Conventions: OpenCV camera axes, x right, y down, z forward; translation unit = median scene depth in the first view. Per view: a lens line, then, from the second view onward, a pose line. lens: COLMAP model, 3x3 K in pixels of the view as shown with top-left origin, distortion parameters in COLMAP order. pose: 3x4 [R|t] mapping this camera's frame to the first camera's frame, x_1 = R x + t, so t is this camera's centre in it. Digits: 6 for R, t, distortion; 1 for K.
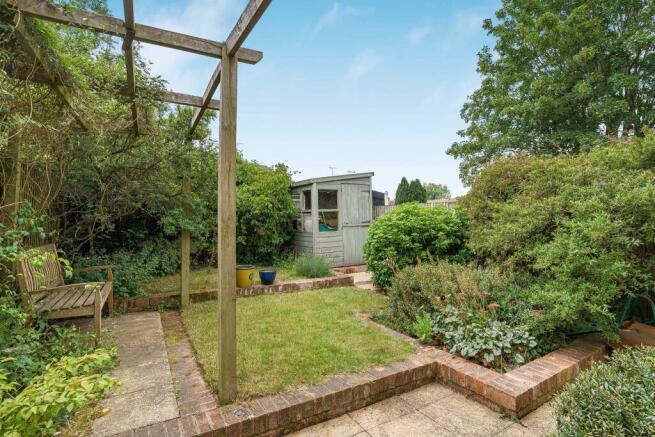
lens RADIAL K [[306.9, 0, 330.9], [0, 306.9, 198.1], [0, 0, 1]] dist [-0.001387, 0.000656]
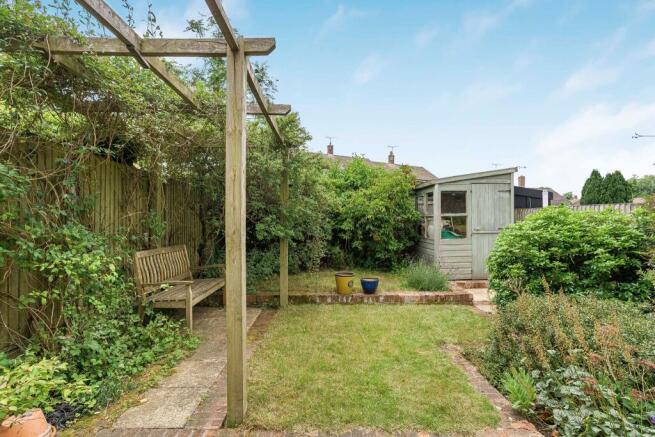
lens RADIAL K [[304.7, 0, 341.5], [0, 304.7, 219.0], [0, 0, 1]] dist [-0.001498, 0.000392]
pose [[0.895695, 0.007442, -0.444606, 0.128681], [0.020502, 0.998106, 0.058009, -0.006889], [0.444196, -0.061074, 0.893846, 0.115951]]
